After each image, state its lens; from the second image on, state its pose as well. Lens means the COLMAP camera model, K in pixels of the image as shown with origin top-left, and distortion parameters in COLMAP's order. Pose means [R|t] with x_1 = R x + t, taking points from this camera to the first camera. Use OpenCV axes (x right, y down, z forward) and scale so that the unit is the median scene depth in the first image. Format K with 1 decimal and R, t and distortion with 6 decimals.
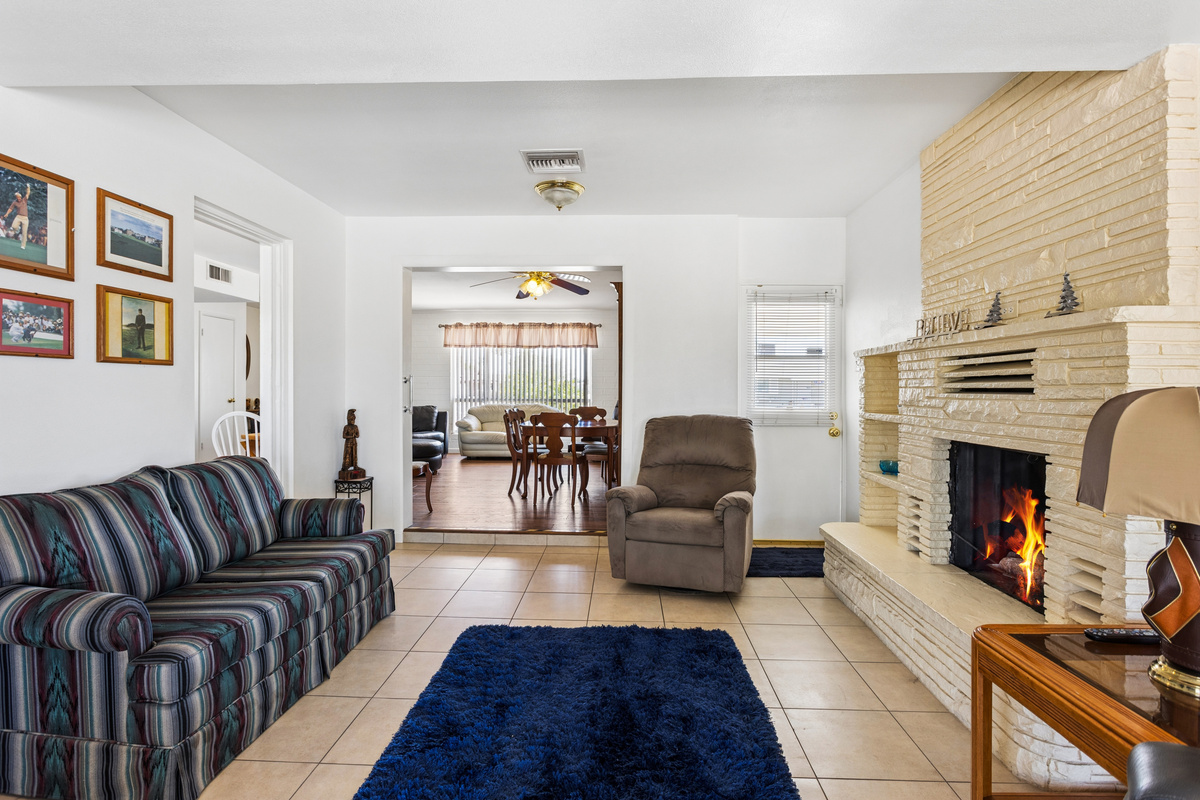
lens RADIAL K [[586.9, 0, 599.0], [0, 586.9, 392.4], [0, 0, 1]] dist [0.001386, 0.001966]
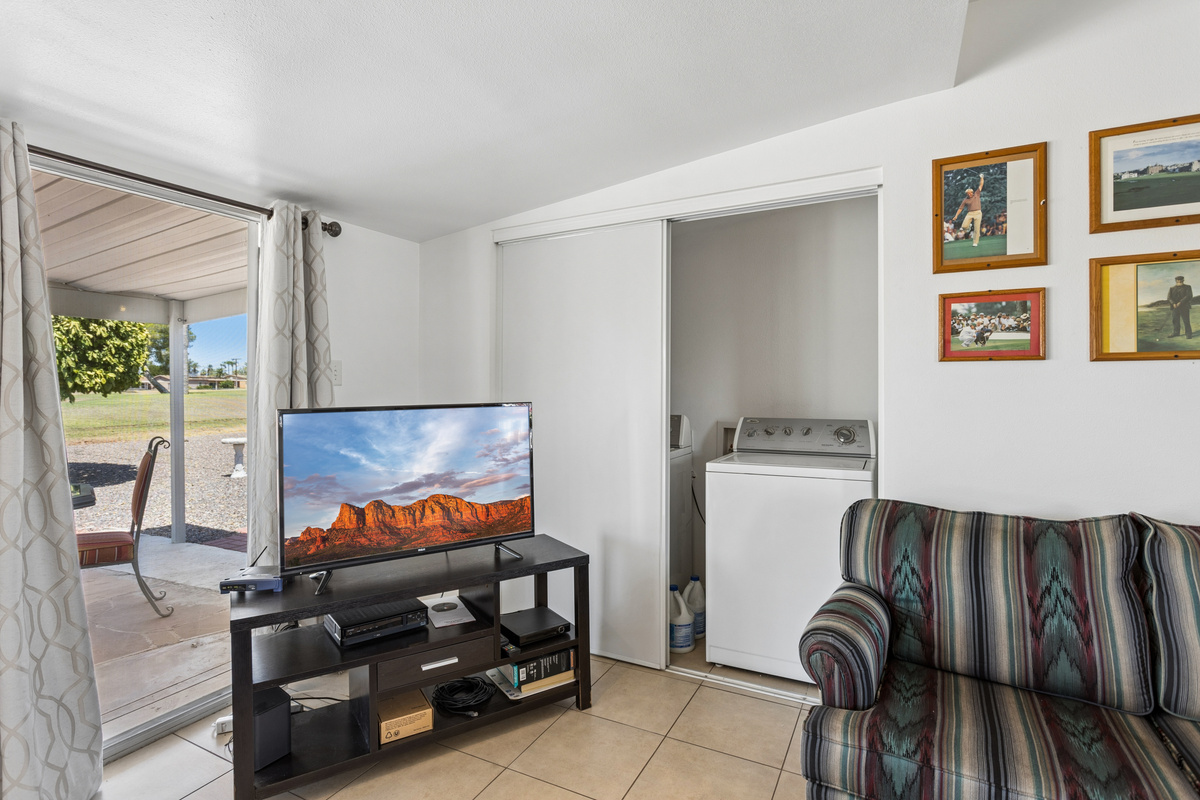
lens RADIAL K [[589.0, 0, 600.2], [0, 589.0, 386.9], [0, 0, 1]] dist [-0.000777, 0.000555]
pose [[-0.420488, -0.000176, -0.907298, 0.097262], [-0.004721, 0.999987, 0.001994, -0.015698], [0.907286, 0.005121, -0.420484, 0.691164]]
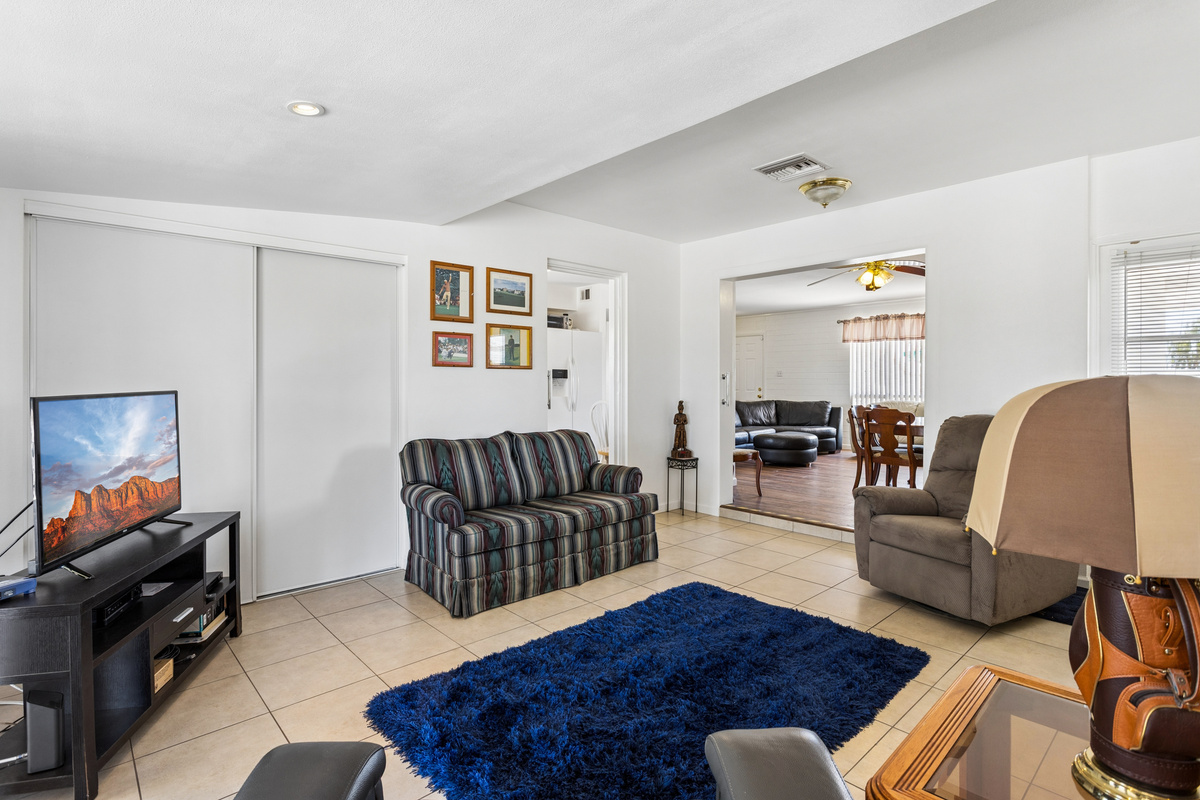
lens RADIAL K [[589.0, 0, 600.2], [0, 589.0, 386.9], [0, 0, 1]] dist [-0.000777, 0.000555]
pose [[0.712718, 0.000500, -0.701450, 0.548689], [-0.002953, 0.999993, -0.002288, 0.004624], [0.701444, 0.003702, 0.712715, 0.006286]]
